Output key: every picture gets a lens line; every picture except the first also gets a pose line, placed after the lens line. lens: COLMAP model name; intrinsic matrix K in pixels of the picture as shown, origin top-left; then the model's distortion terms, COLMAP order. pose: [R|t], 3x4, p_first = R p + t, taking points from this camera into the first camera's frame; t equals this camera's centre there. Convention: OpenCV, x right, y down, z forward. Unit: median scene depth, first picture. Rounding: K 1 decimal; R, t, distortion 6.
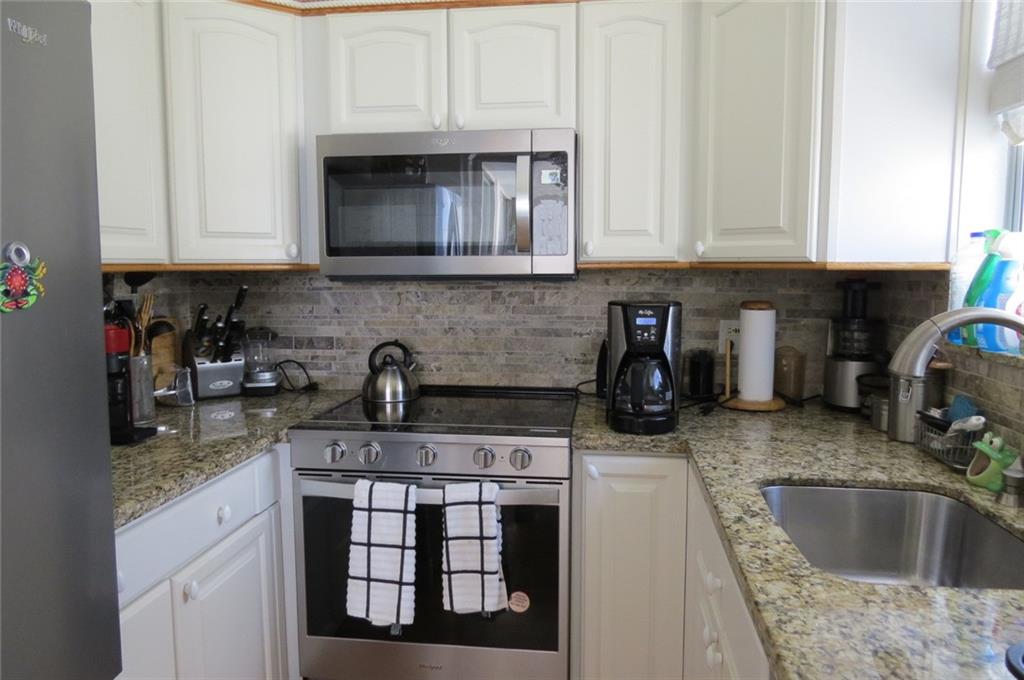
lens RADIAL K [[737.8, 0, 512.9], [0, 737.8, 335.9], [0, 0, 1]] dist [-0.018500, 0.010582]
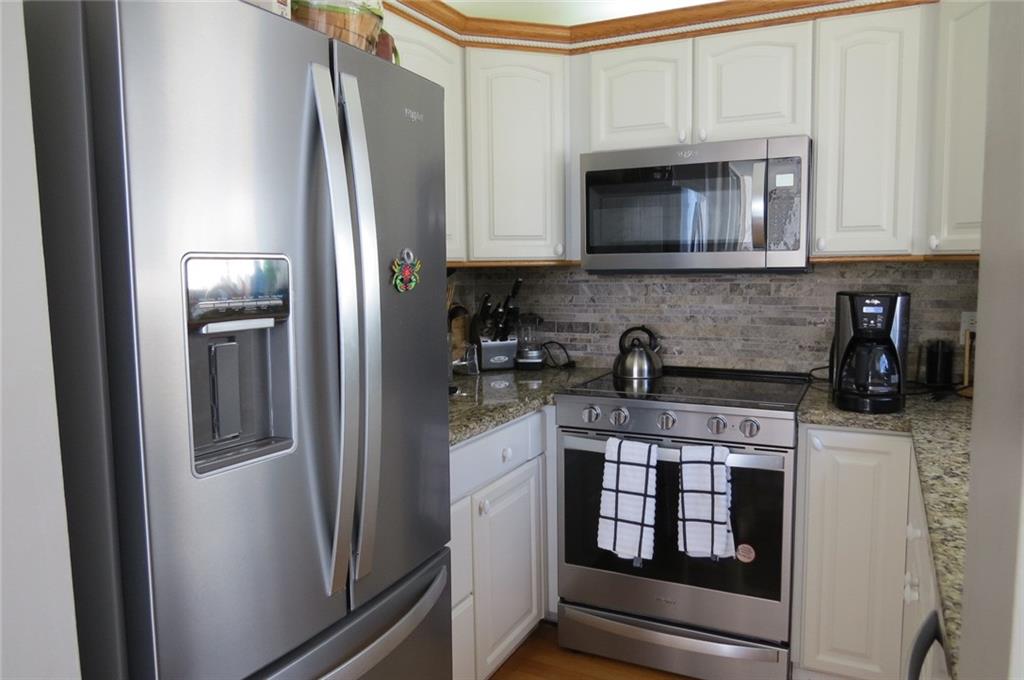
lens RADIAL K [[737.8, 0, 512.9], [0, 737.8, 335.9], [0, 0, 1]] dist [-0.018500, 0.010582]
pose [[0.946101, 0.022057, -0.323119, 0.025678], [-0.020277, 0.999755, 0.008875, 0.017852], [0.323236, -0.001844, 0.946317, -0.181456]]
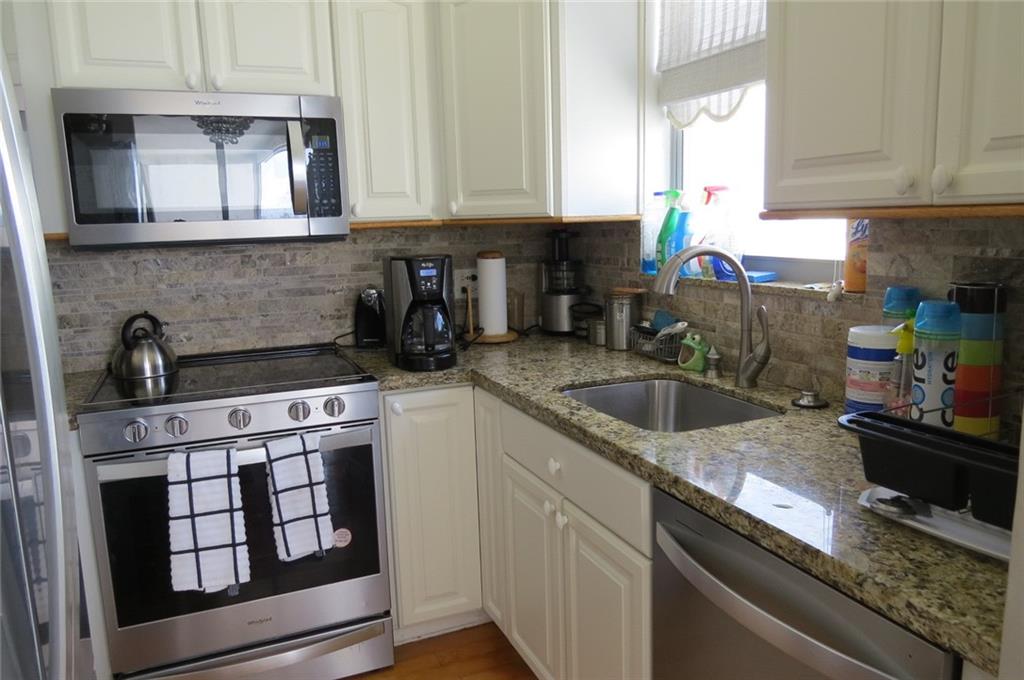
lens RADIAL K [[737.8, 0, 512.9], [0, 737.8, 335.9], [0, 0, 1]] dist [-0.018500, 0.010582]
pose [[0.862556, -0.104336, 0.495088, -0.253297], [0.076781, 0.994167, 0.075743, 0.001229], [-0.500103, -0.027320, 0.865535, -0.055507]]
